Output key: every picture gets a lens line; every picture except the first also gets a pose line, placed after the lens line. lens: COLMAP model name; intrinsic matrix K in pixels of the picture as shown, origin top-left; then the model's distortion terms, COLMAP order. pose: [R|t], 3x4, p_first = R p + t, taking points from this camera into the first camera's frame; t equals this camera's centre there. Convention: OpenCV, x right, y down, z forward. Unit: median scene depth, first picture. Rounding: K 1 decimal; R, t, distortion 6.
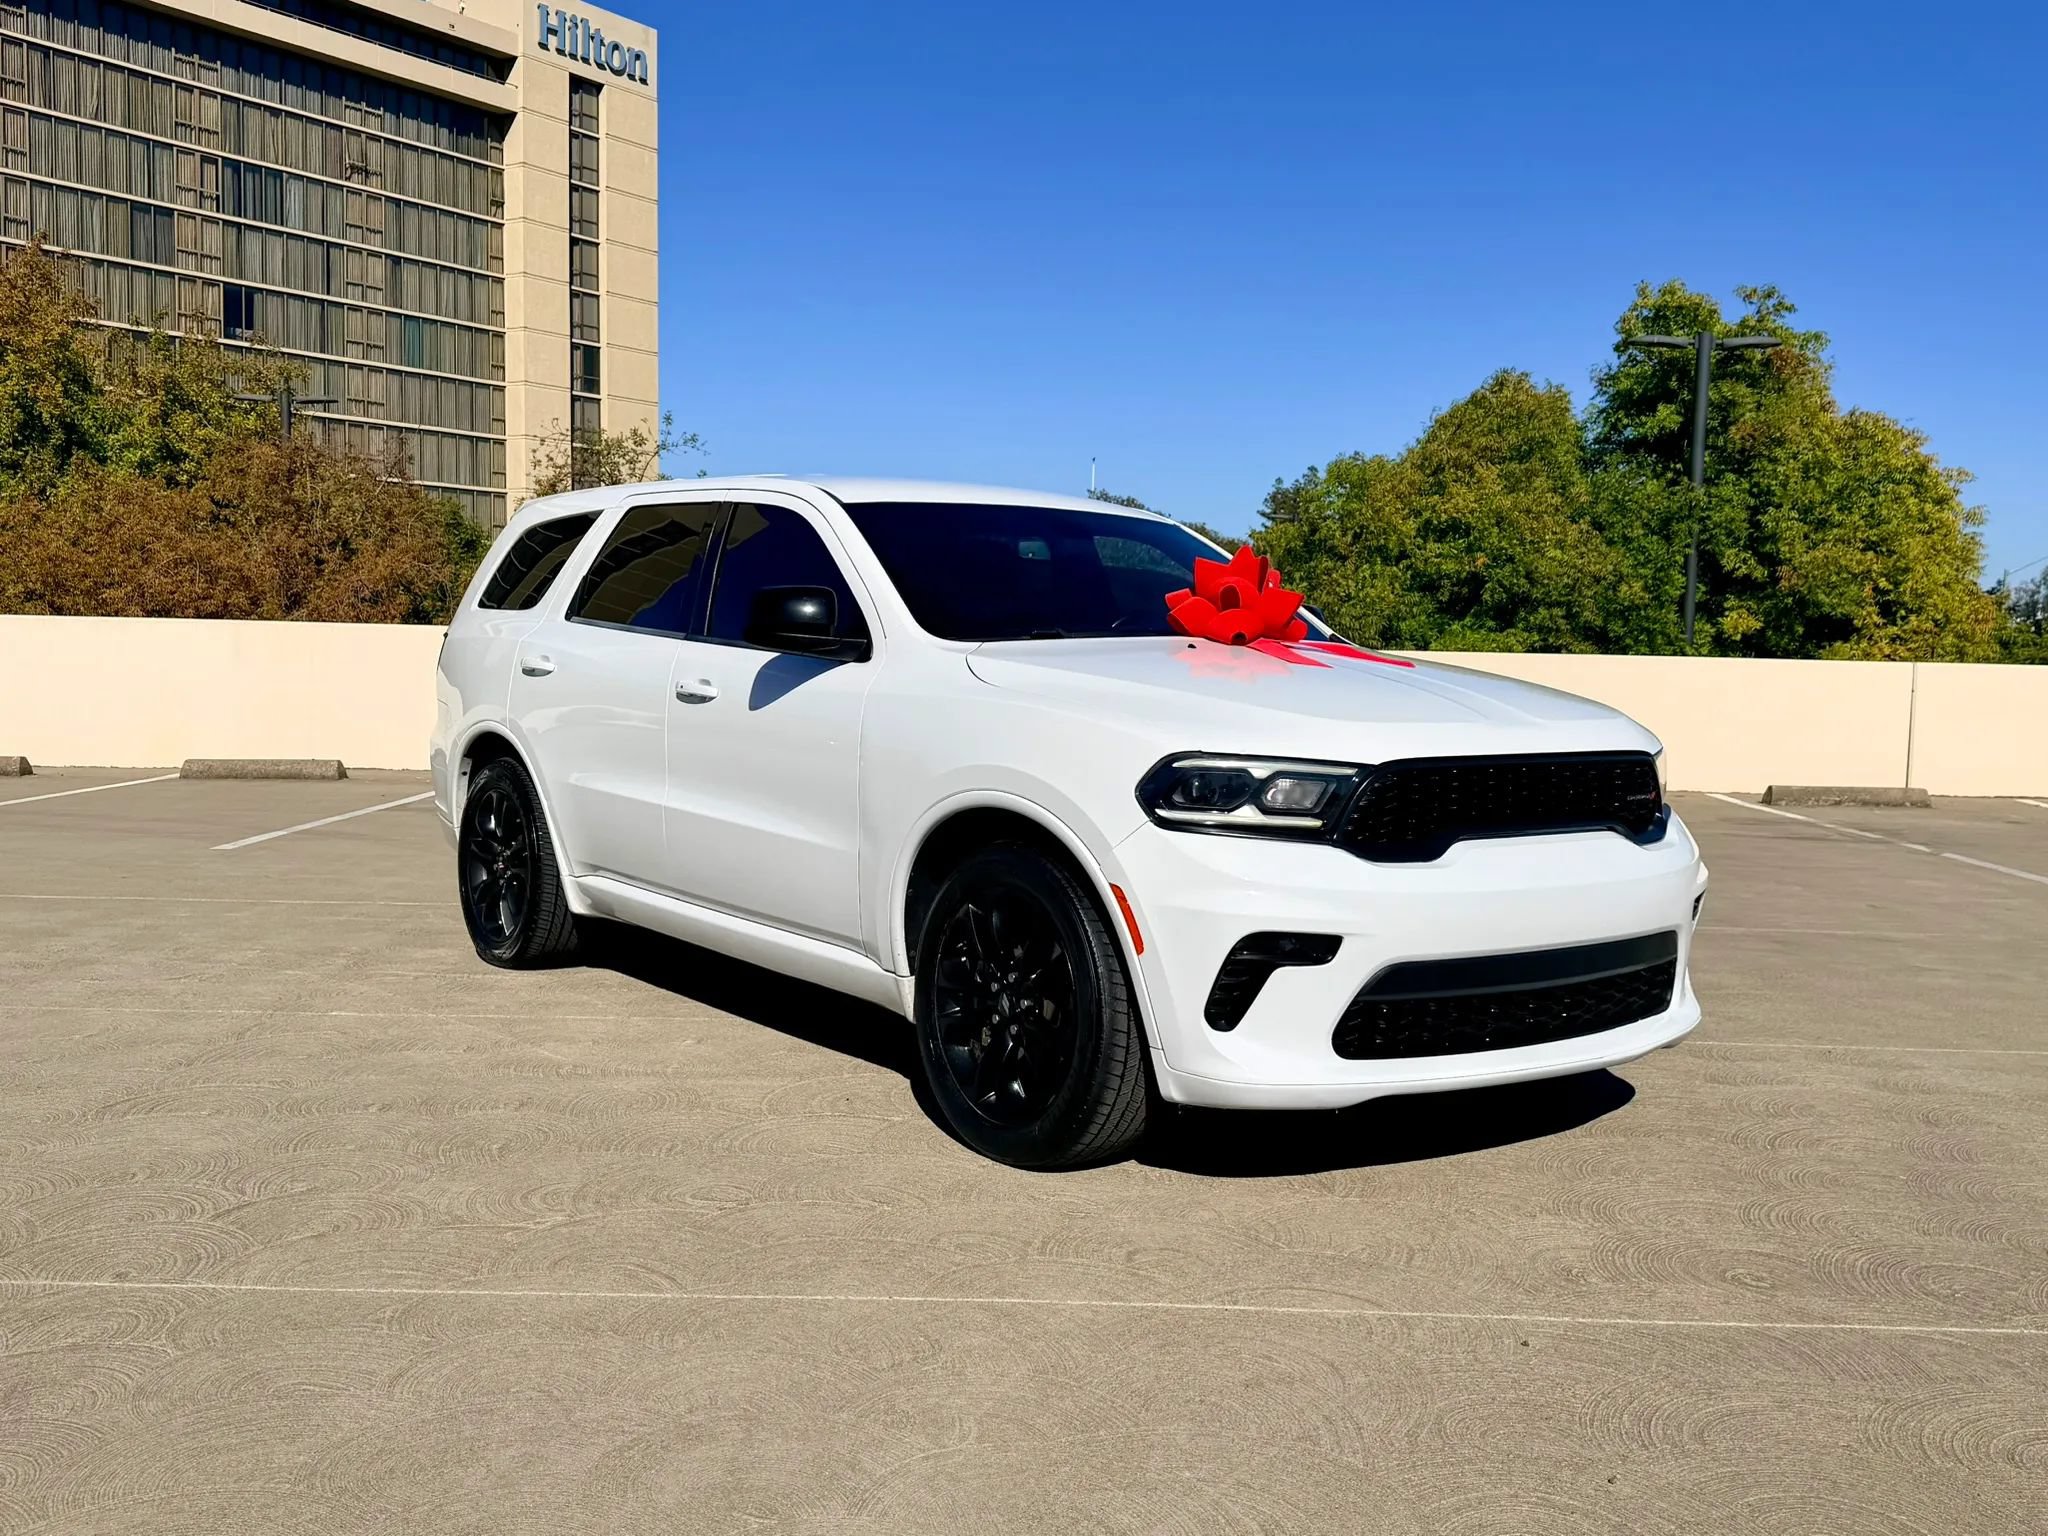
lens RADIAL K [[1925.7, 0, 1014.9], [0, 1925.7, 785.8], [0, 0, 1]] dist [0.030408, 0.000000]
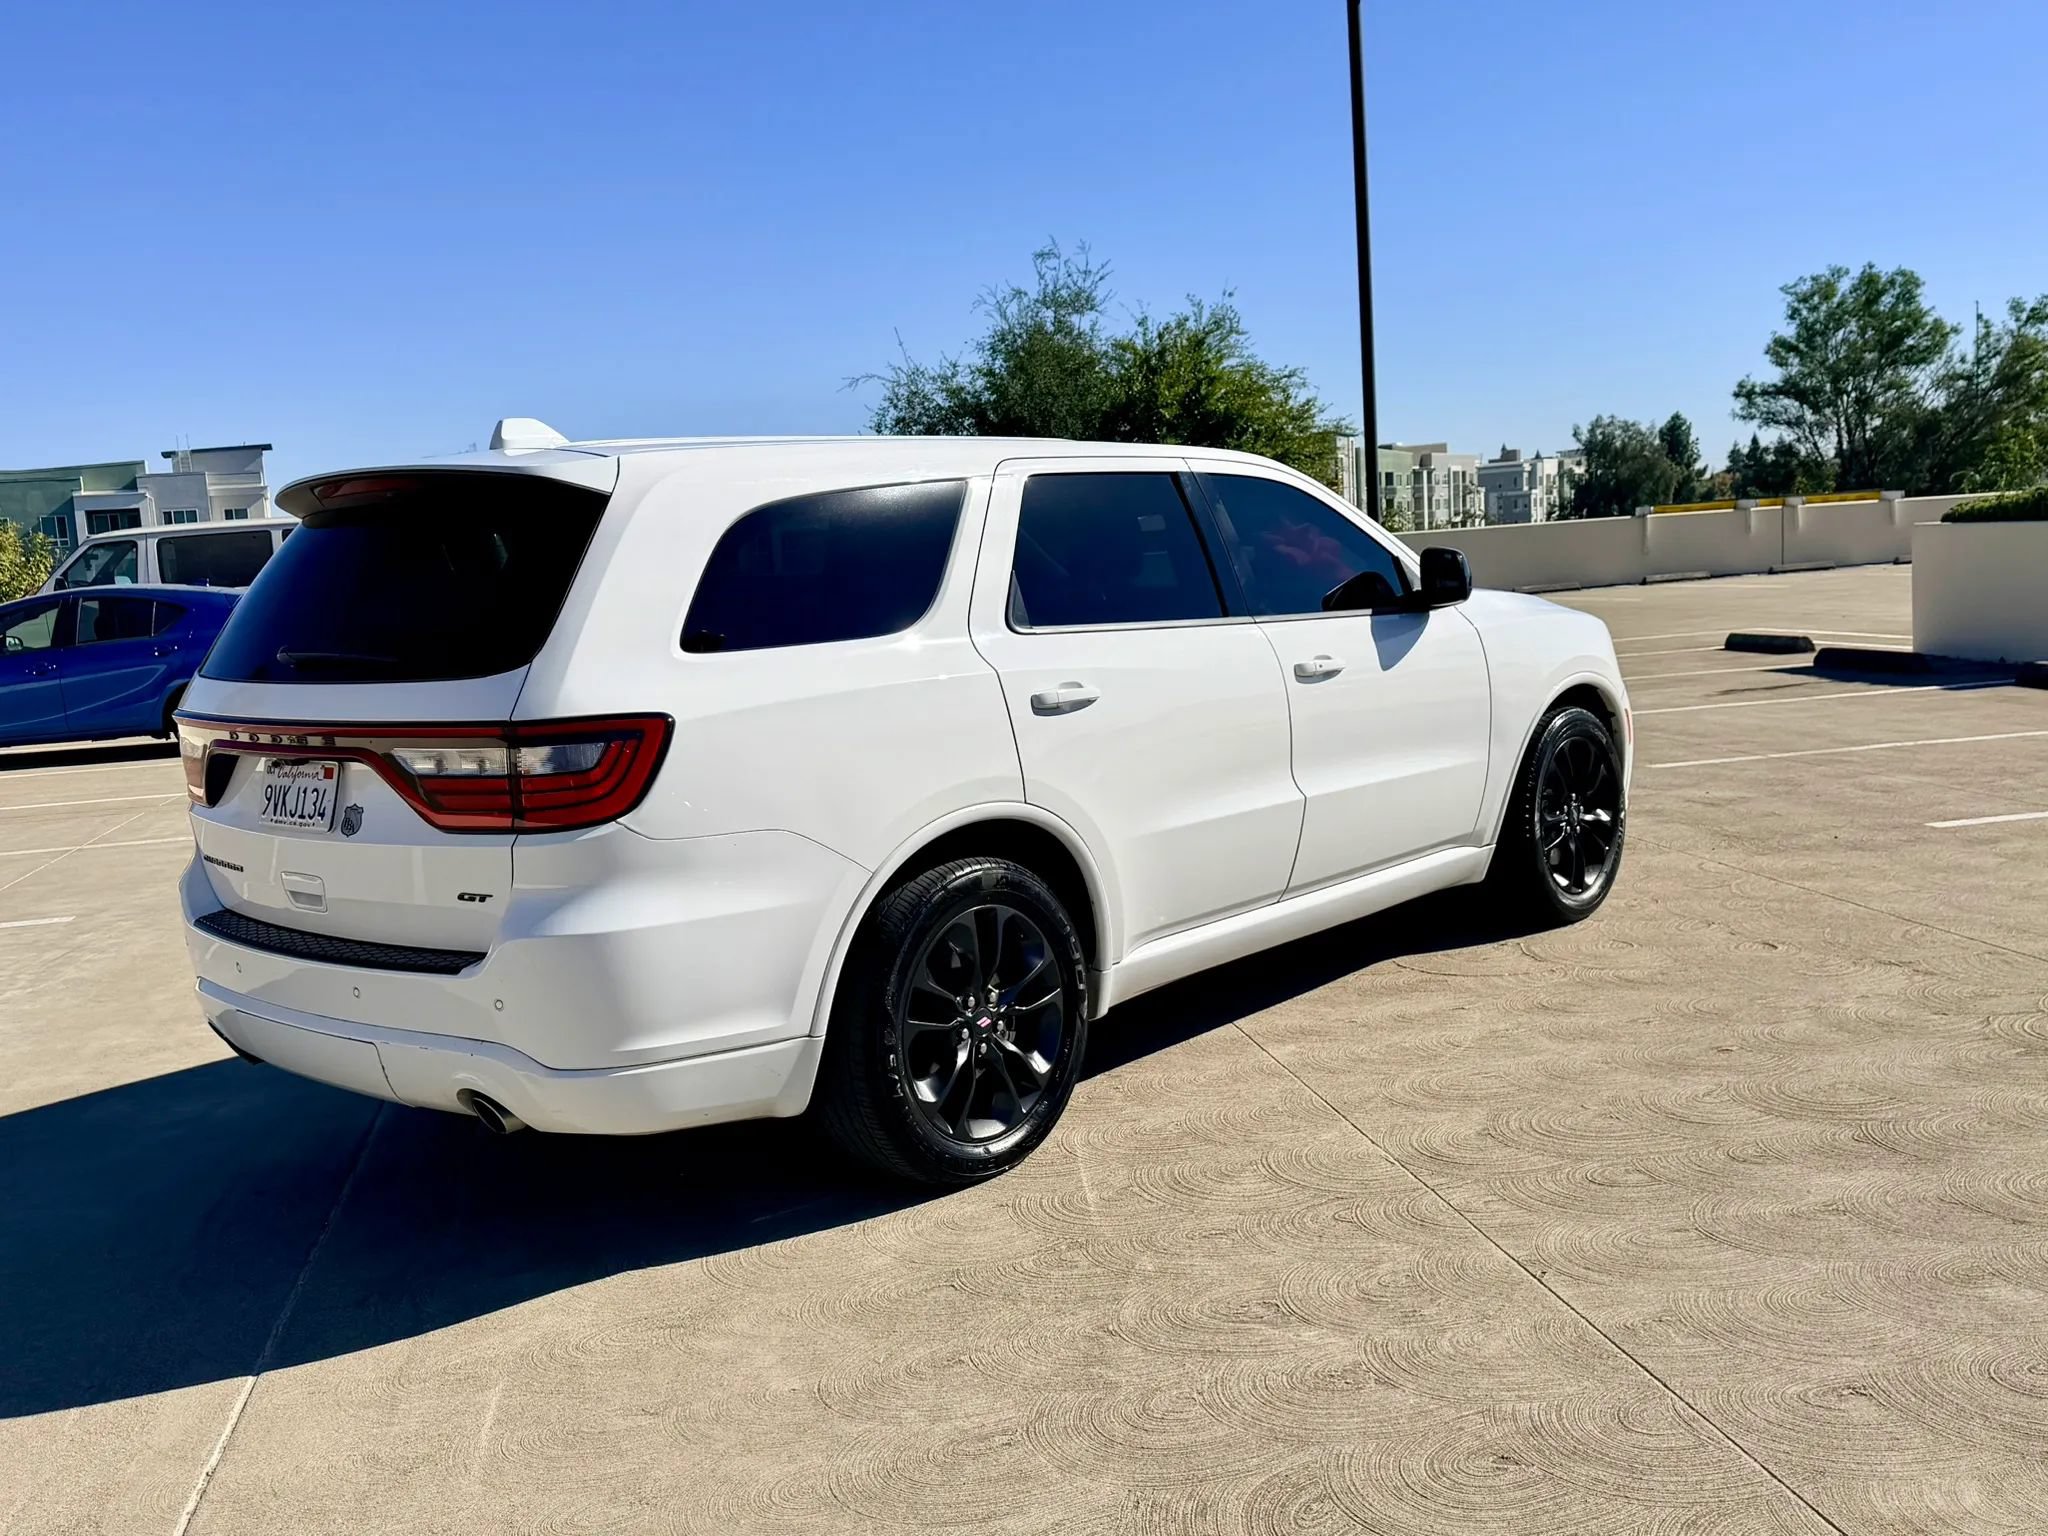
lens RADIAL K [[1925.7, 0, 1022.9], [0, 1925.7, 752.3], [0, 0, 1]] dist [0.030408, 0.000000]
pose [[-0.211017, -0.124701, 0.969496, -0.960042], [0.135839, 0.978464, 0.155421, -0.159092], [-0.967998, 0.164491, -0.189533, 1.185349]]
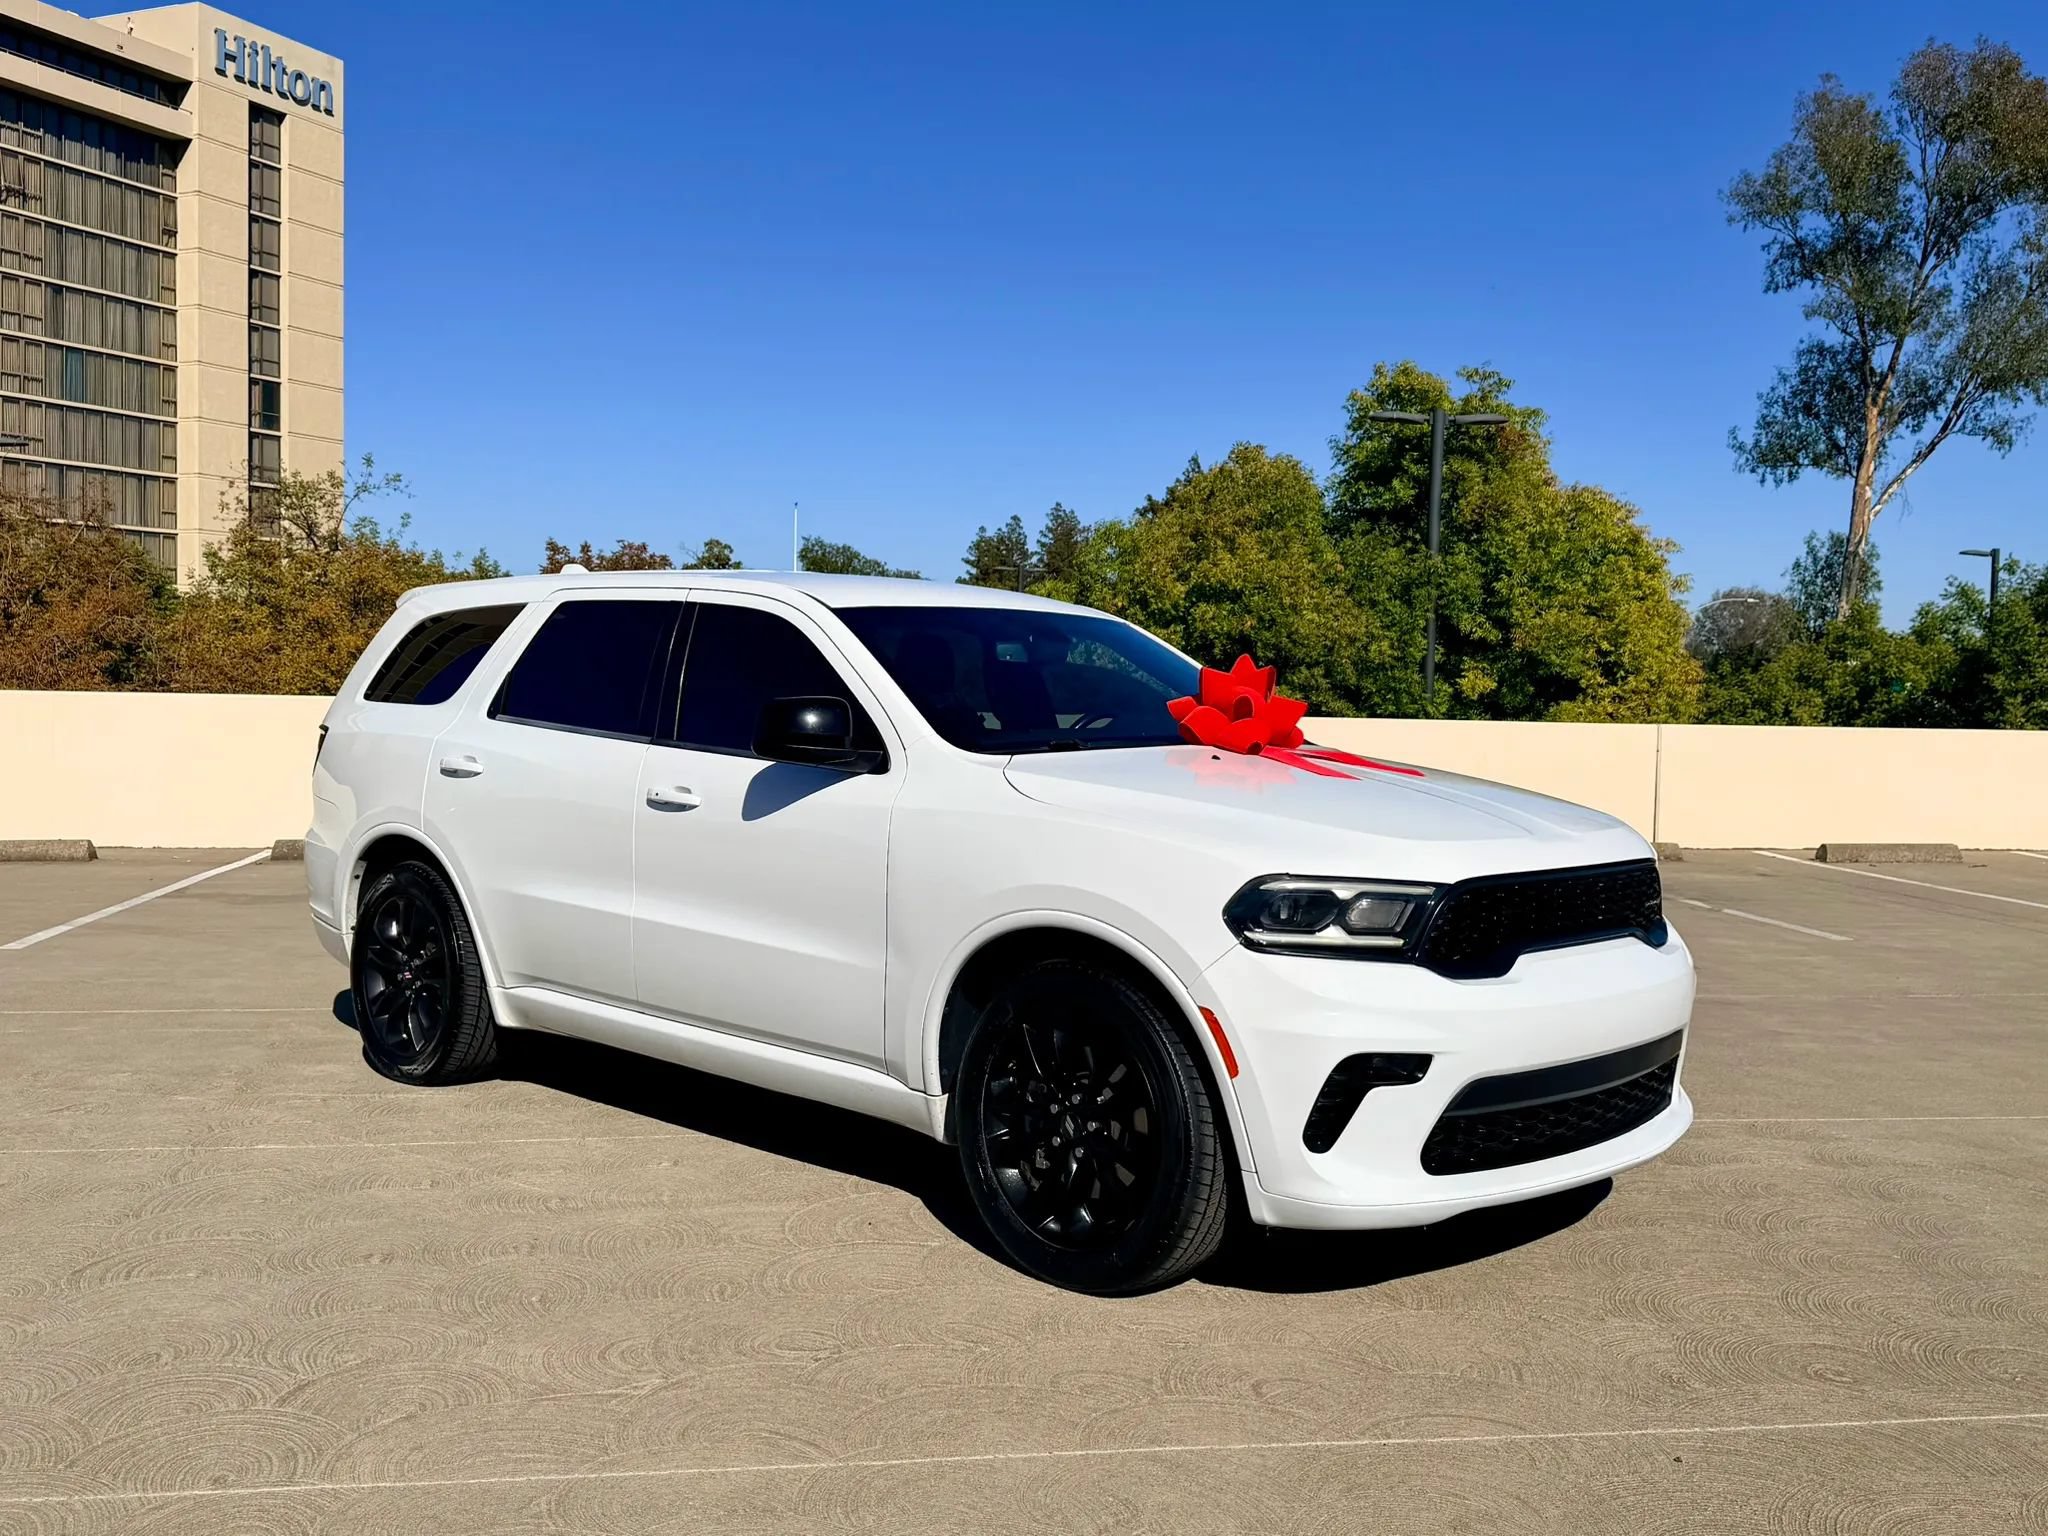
lens RADIAL K [[1925.7, 0, 1022.4], [0, 1925.7, 764.2], [0, 0, 1]] dist [0.030408, 0.000000]
pose [[0.987062, -0.009251, 0.160074, -0.130000], [0.014730, 0.999344, -0.033076, -0.028603], [-0.159663, 0.035006, 0.986551, 0.011569]]
